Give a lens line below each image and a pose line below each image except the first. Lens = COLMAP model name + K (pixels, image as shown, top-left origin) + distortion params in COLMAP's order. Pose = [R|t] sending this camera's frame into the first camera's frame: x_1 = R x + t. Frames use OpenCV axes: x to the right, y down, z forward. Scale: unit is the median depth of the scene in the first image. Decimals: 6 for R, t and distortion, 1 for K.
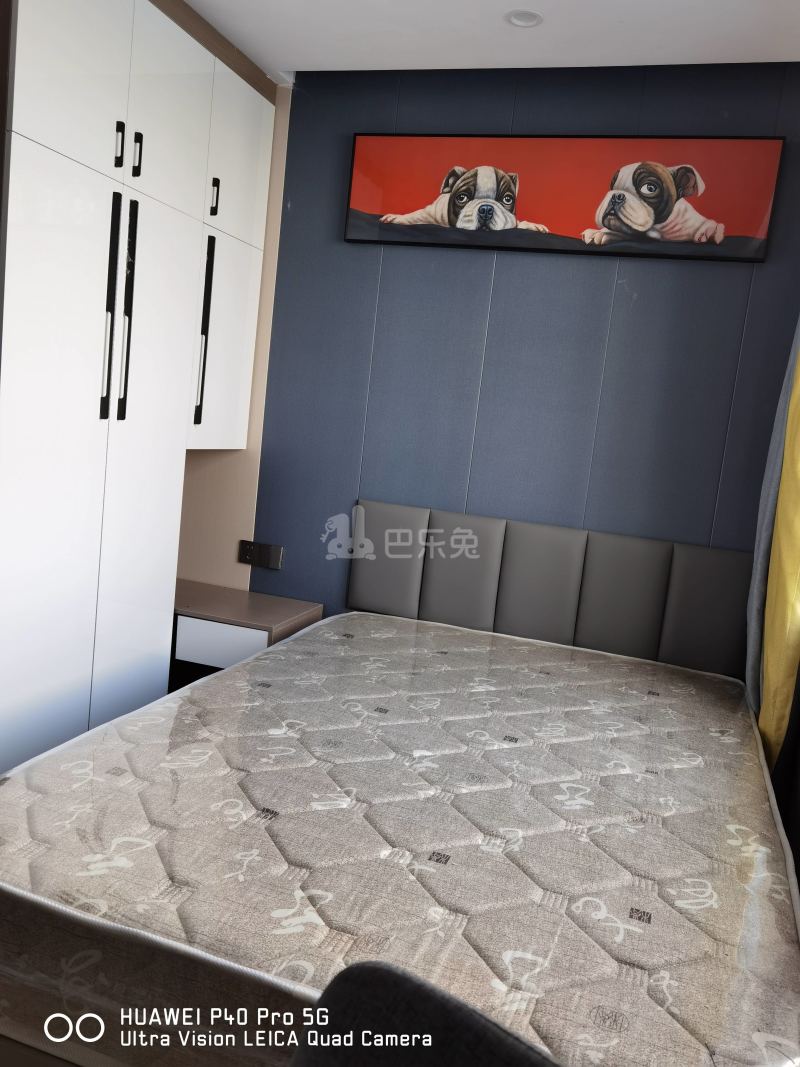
lens RADIAL K [[837.6, 0, 392.4], [0, 837.6, 523.9], [0, 0, 1]] dist [0.003778, 0.024398]
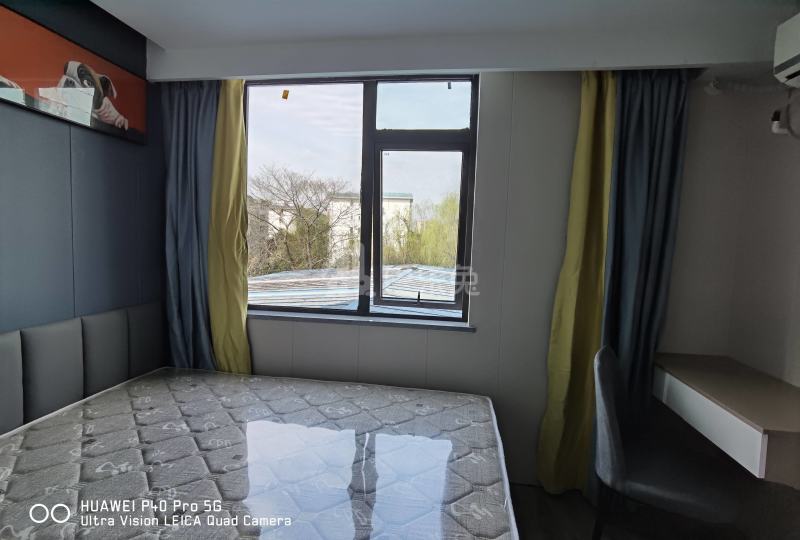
lens RADIAL K [[413.8, 0, 396.4], [0, 413.8, 270.2], [0, 0, 1]] dist [-0.046151, -0.000037]
pose [[-0.187195, -0.176025, 0.966423, -0.546556], [0.072755, 0.978628, 0.192340, -0.172836], [-0.979625, 0.106317, -0.170388, 0.627886]]
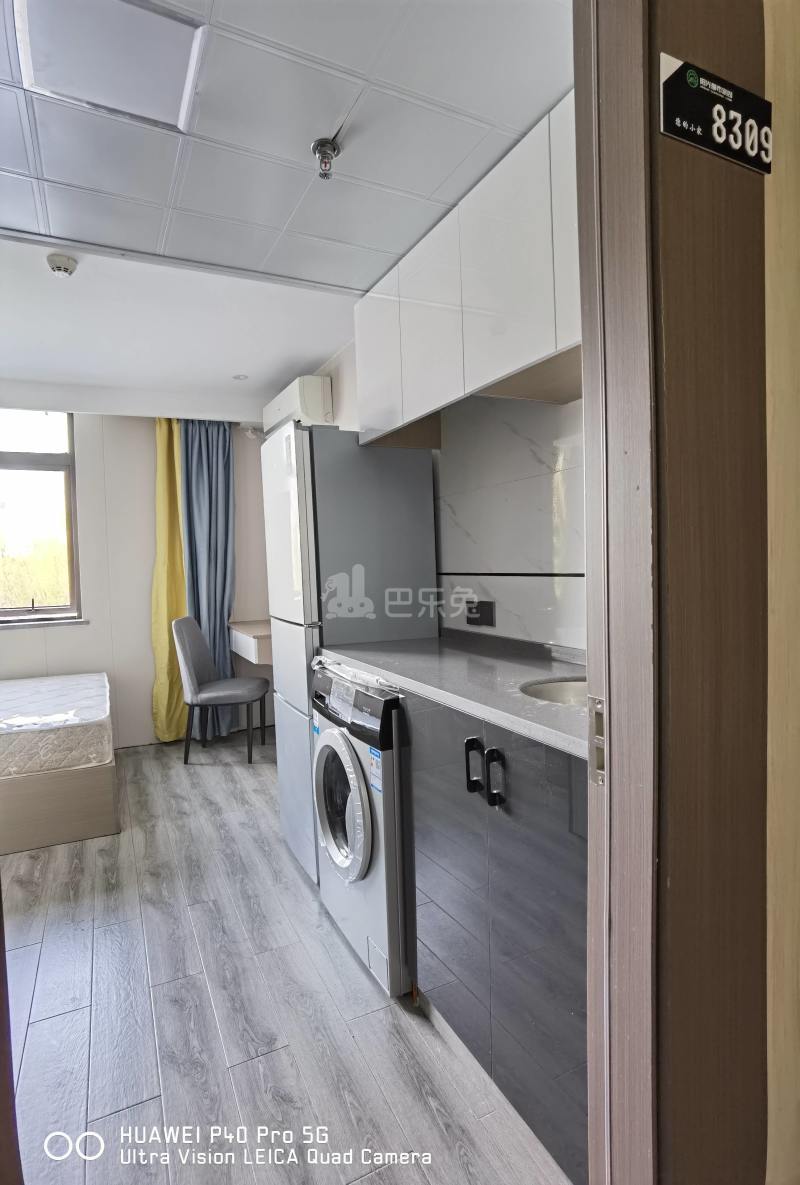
lens RADIAL K [[612.9, 0, 400.3], [0, 612.9, 585.7], [0, 0, 1]] dist [-0.046151, -0.000037]
pose [[-0.712560, -0.098430, 0.694673, -1.327519], [0.046548, 0.981297, 0.186788, -0.203169], [-0.700066, 0.165433, -0.694651, 0.813907]]
